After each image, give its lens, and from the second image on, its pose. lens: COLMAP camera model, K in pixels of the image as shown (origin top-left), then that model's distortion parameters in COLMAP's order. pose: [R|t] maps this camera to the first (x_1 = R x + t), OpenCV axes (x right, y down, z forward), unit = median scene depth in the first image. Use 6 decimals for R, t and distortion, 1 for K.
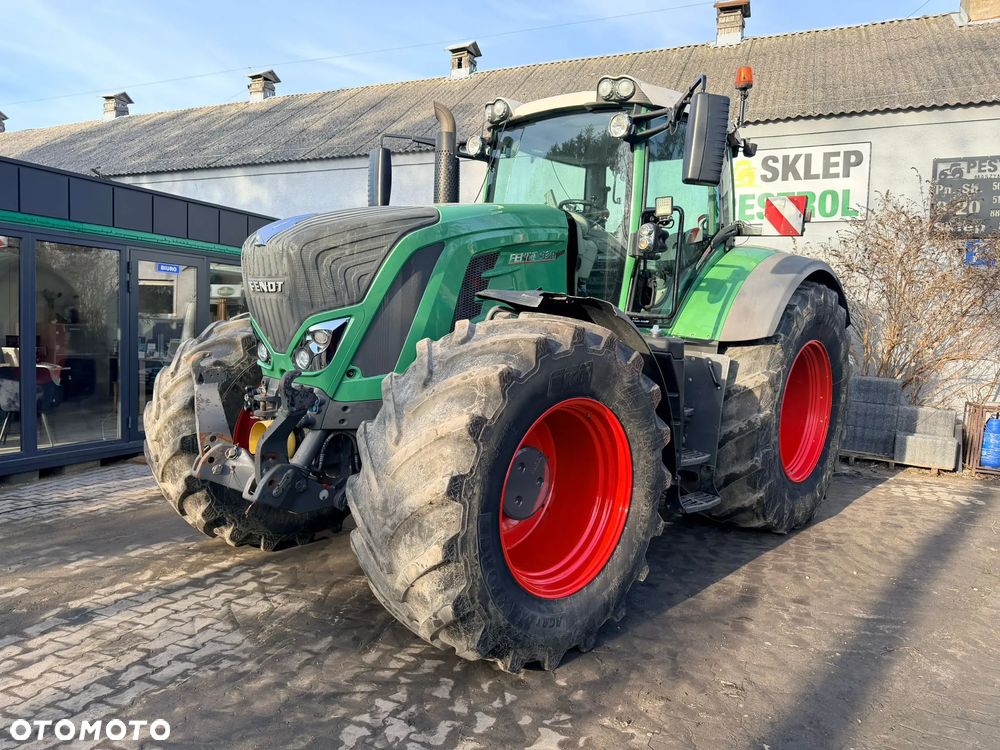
lens RADIAL K [[702.7, 0, 507.2], [0, 702.7, 373.2], [0, 0, 1]] dist [0.035412, -0.041198]
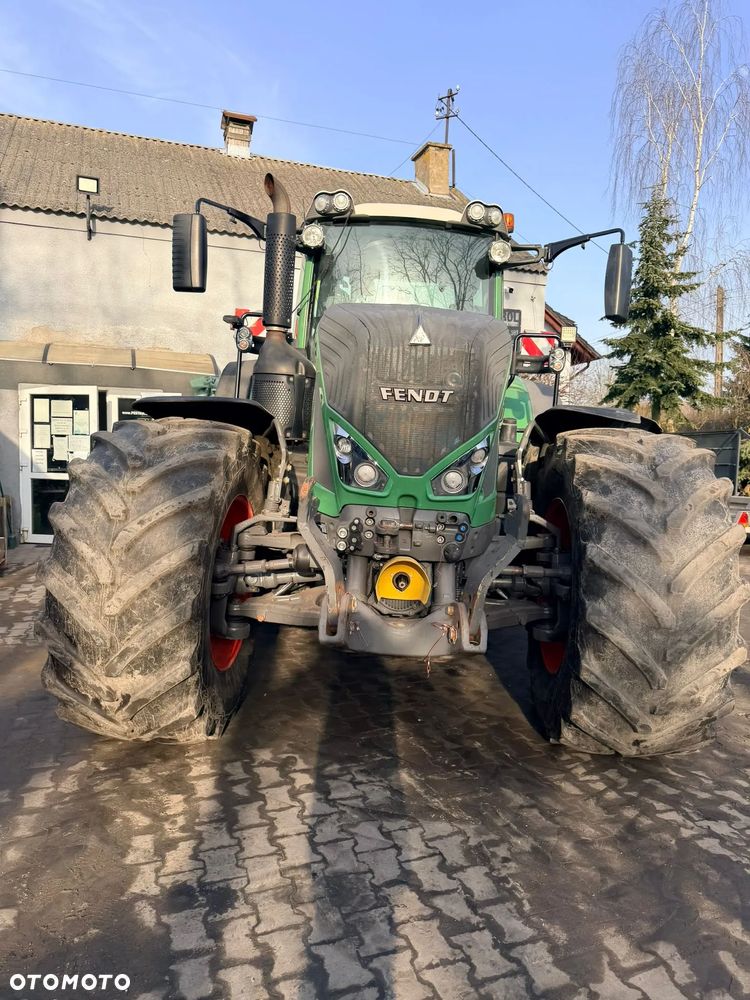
lens RADIAL K [[698.3, 0, 375.0], [0, 698.3, 500.0], [0, 0, 1]] dist [0.032313, -0.041072]
pose [[0.739790, -0.061065, 0.670061, -0.794627], [0.040041, 0.998104, 0.046752, -0.036012], [-0.671646, -0.007757, 0.740832, 0.375387]]
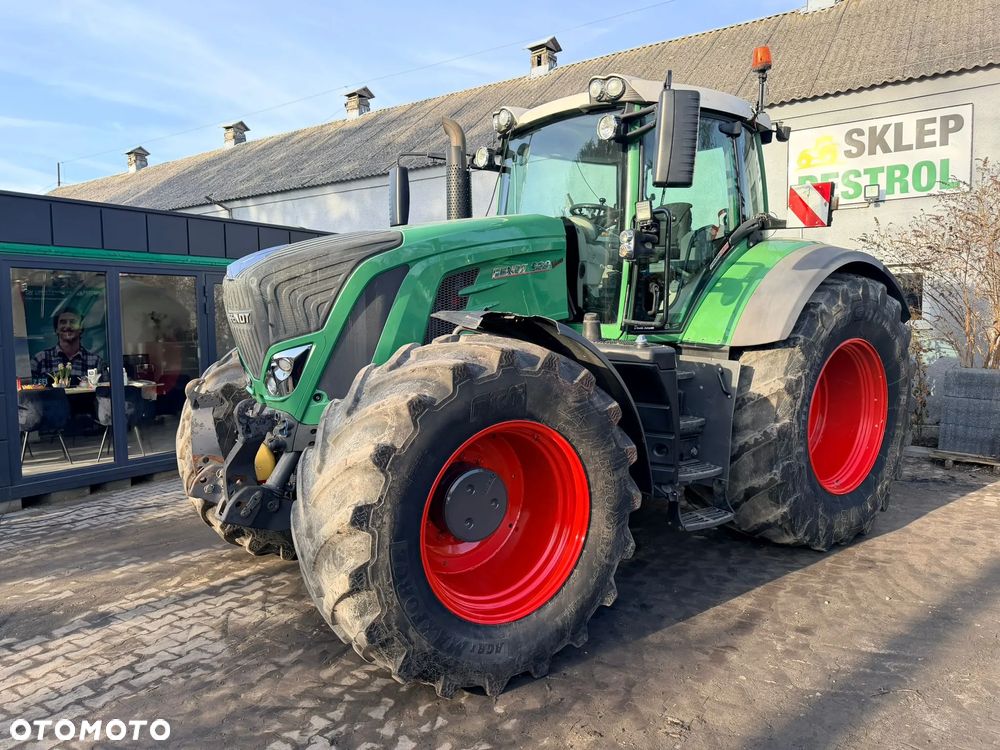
lens RADIAL K [[703.5, 0, 500.0], [0, 703.5, 375.0], [0, 0, 1]] dist [0.029105, -0.030024]
pose [[0.981217, -0.028355, -0.190809, 0.210365], [0.030743, 0.999482, 0.009566, -0.030270], [0.190439, -0.015253, 0.981580, 0.025742]]
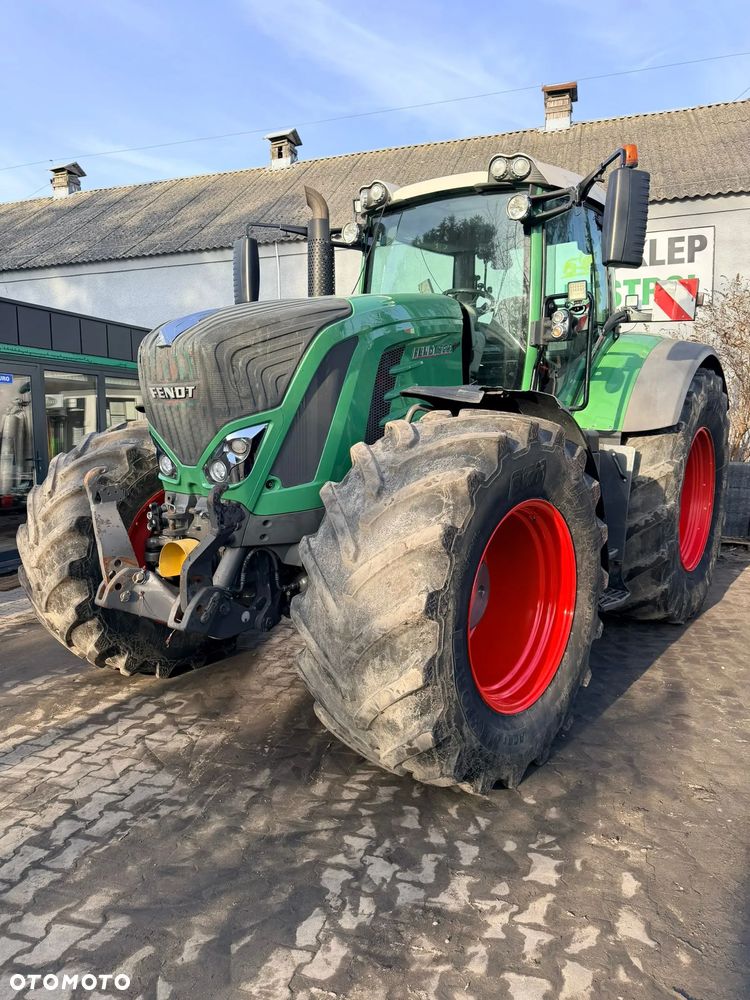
lens RADIAL K [[702.7, 0, 375.0], [0, 702.7, 500.0], [0, 0, 1]] dist [0.035412, -0.041198]
pose [[0.995782, -0.049279, 0.077394, -0.137353], [0.046198, 0.998086, 0.041101, -0.009246], [-0.079271, -0.037352, 0.996153, 0.066667]]
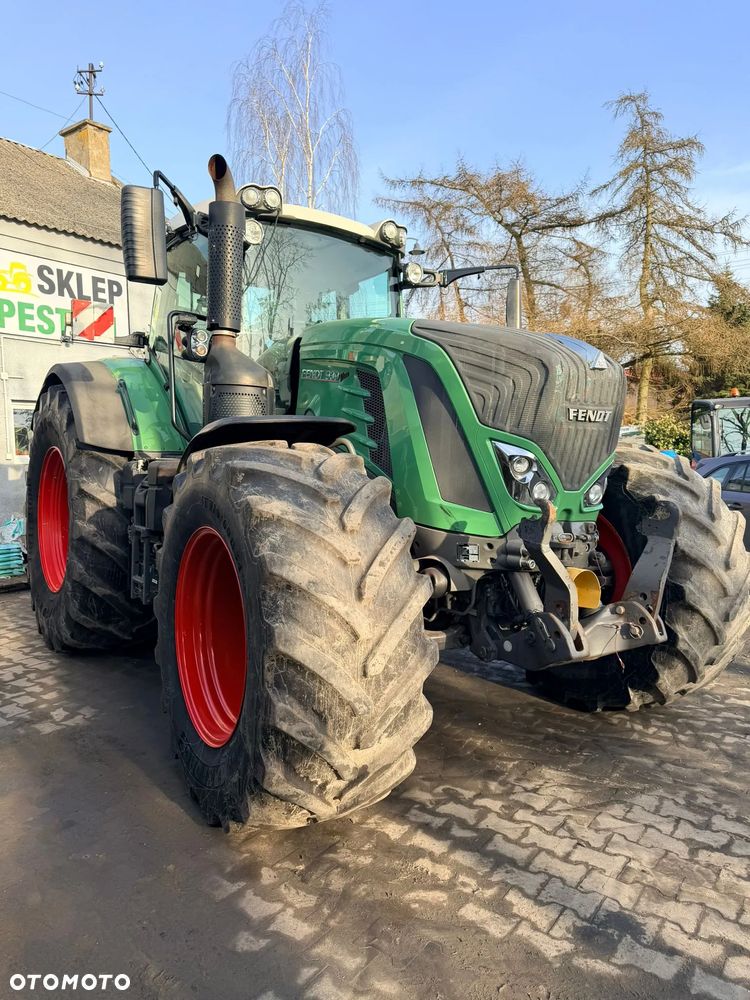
lens RADIAL K [[703.5, 0, 364.6], [0, 703.5, 508.4], [0, 0, 1]] dist [0.029105, -0.030024]
pose [[0.234982, -0.106248, 0.966175, -1.092338], [0.081491, 0.992662, 0.089342, -0.094414], [-0.968578, 0.057741, 0.241916, 0.919198]]
